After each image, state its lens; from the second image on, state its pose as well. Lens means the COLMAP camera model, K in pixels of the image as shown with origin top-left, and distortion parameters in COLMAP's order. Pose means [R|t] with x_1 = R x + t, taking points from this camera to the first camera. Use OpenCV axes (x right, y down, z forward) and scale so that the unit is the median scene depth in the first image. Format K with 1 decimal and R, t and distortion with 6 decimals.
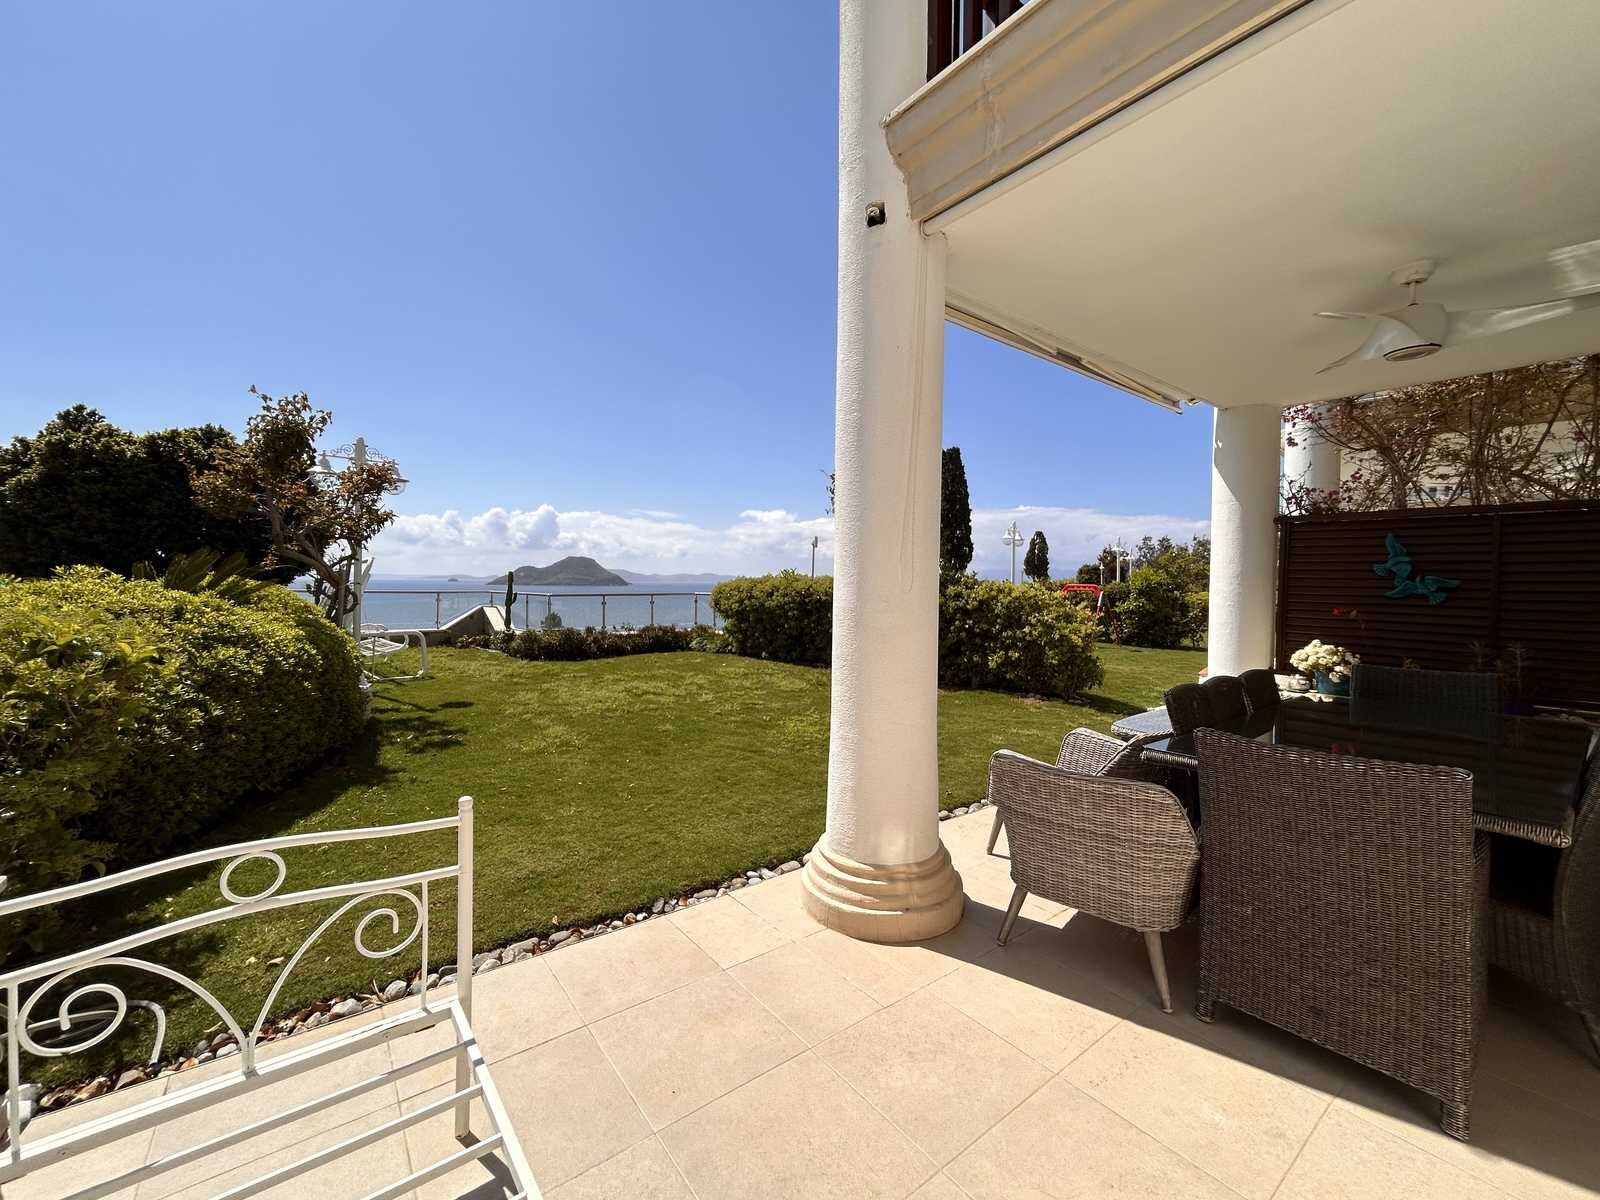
lens RADIAL K [[647.7, 0, 797.9], [0, 647.7, 590.4], [0, 0, 1]] dist [-0.001039, 0.000247]
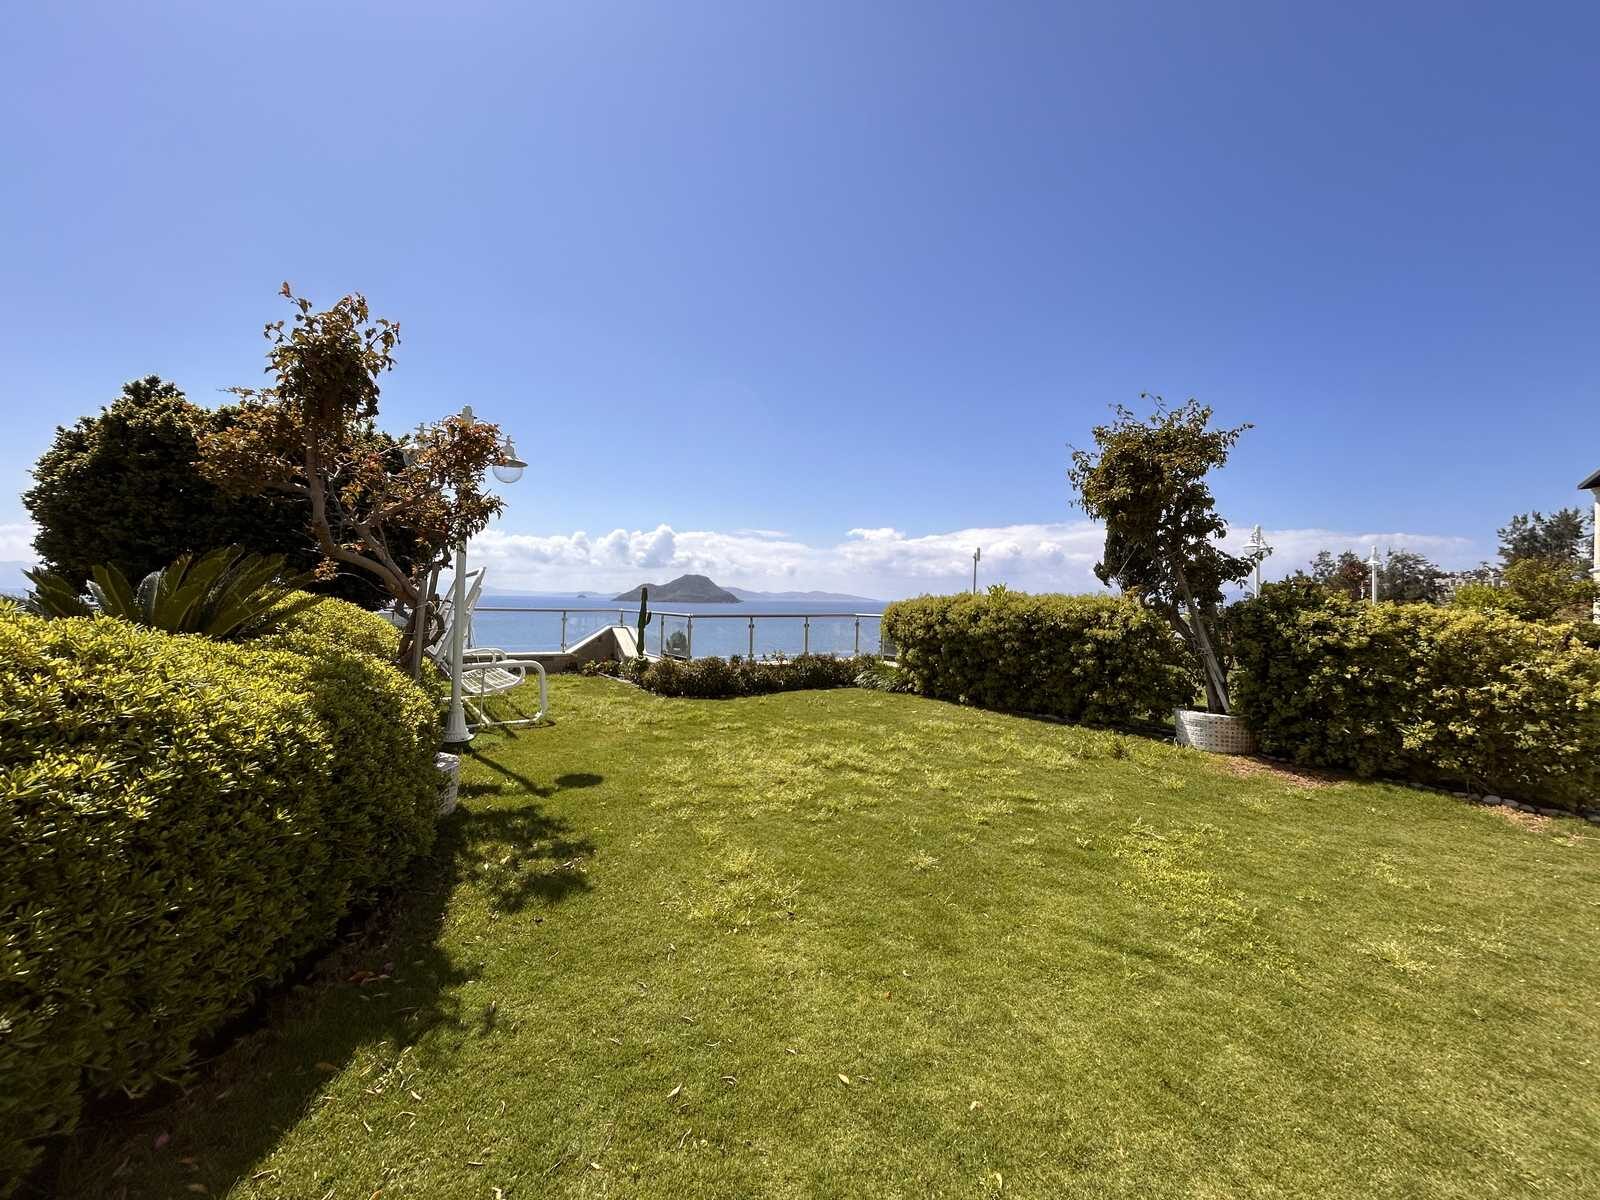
lens RADIAL K [[647.7, 0, 797.9], [0, 647.7, 590.4], [0, 0, 1]] dist [-0.001039, 0.000247]
pose [[0.986292, 0.004945, -0.164935, -0.153581], [-0.009549, 0.999586, -0.027137, -0.005028], [0.164732, 0.028340, 0.985931, 0.292096]]
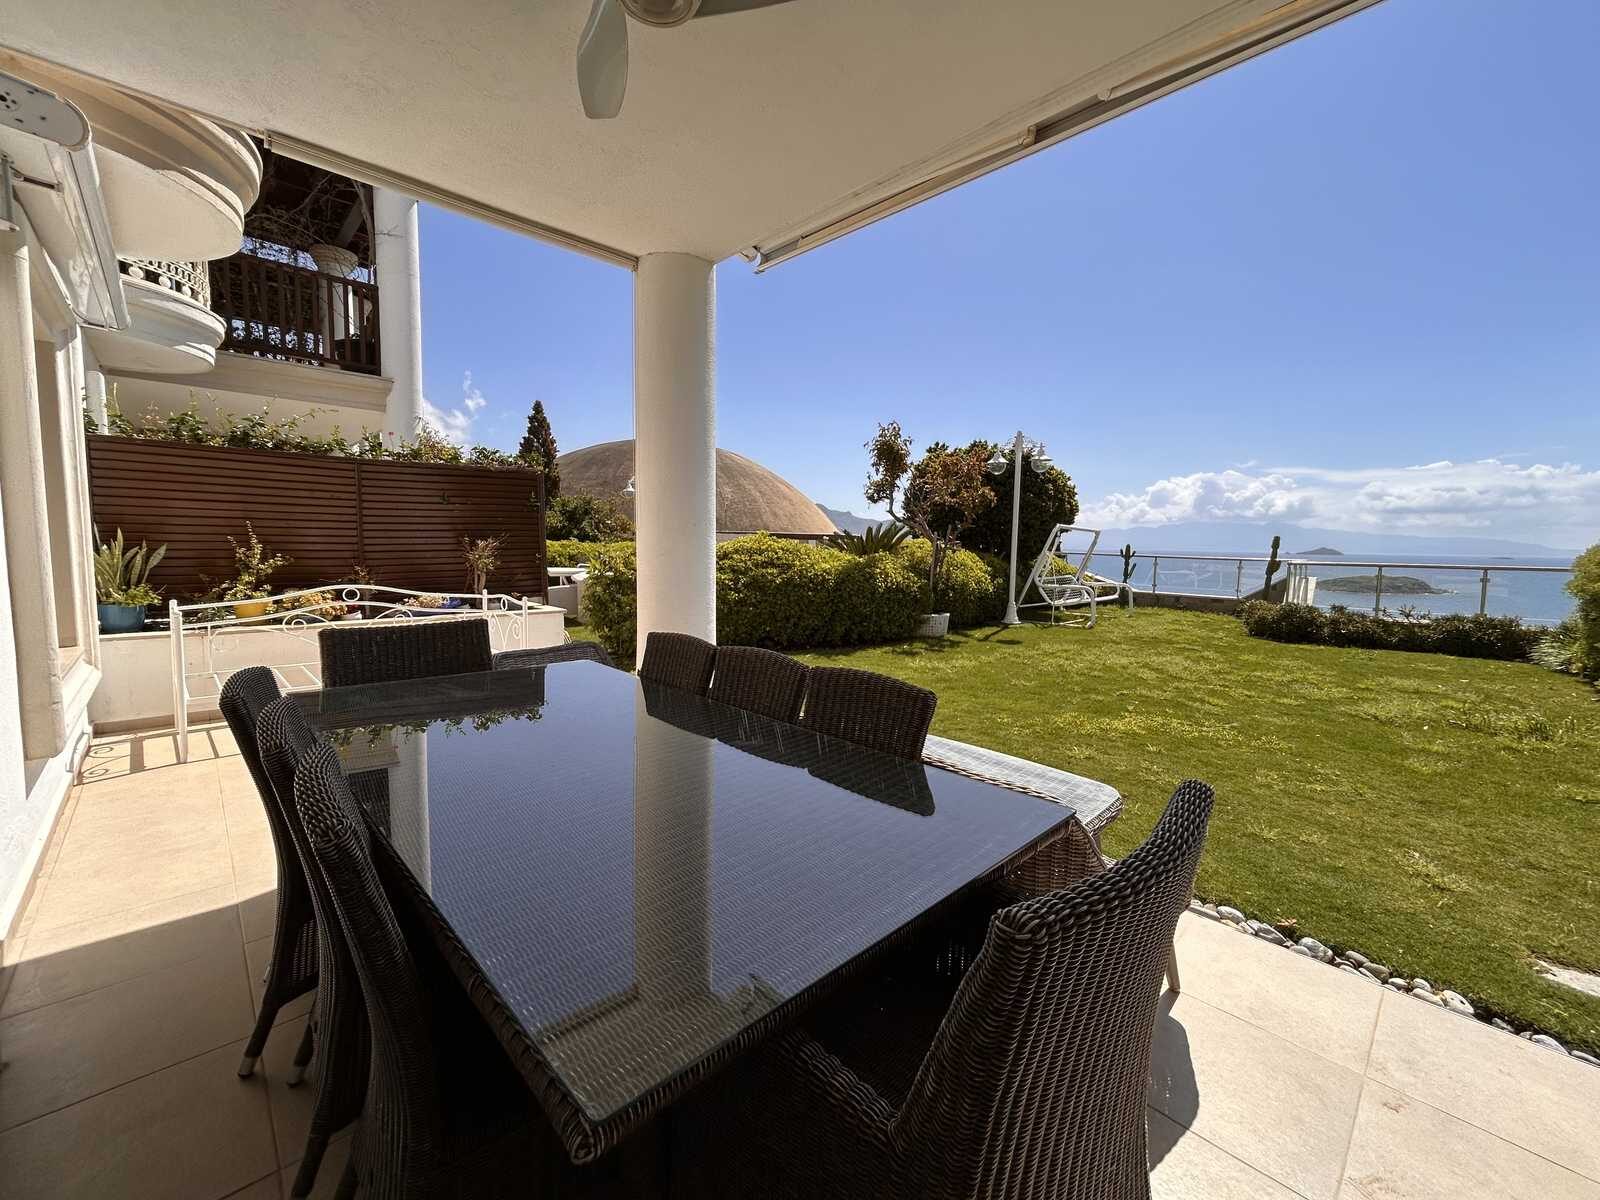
lens RADIAL K [[647.7, 0, 797.9], [0, 647.7, 590.4], [0, 0, 1]] dist [-0.001039, 0.000247]
pose [[0.116334, 0.064380, -0.991121, 0.509405], [-0.028119, 0.997710, 0.061507, 0.012070], [0.992812, 0.020714, 0.117878, 0.368133]]
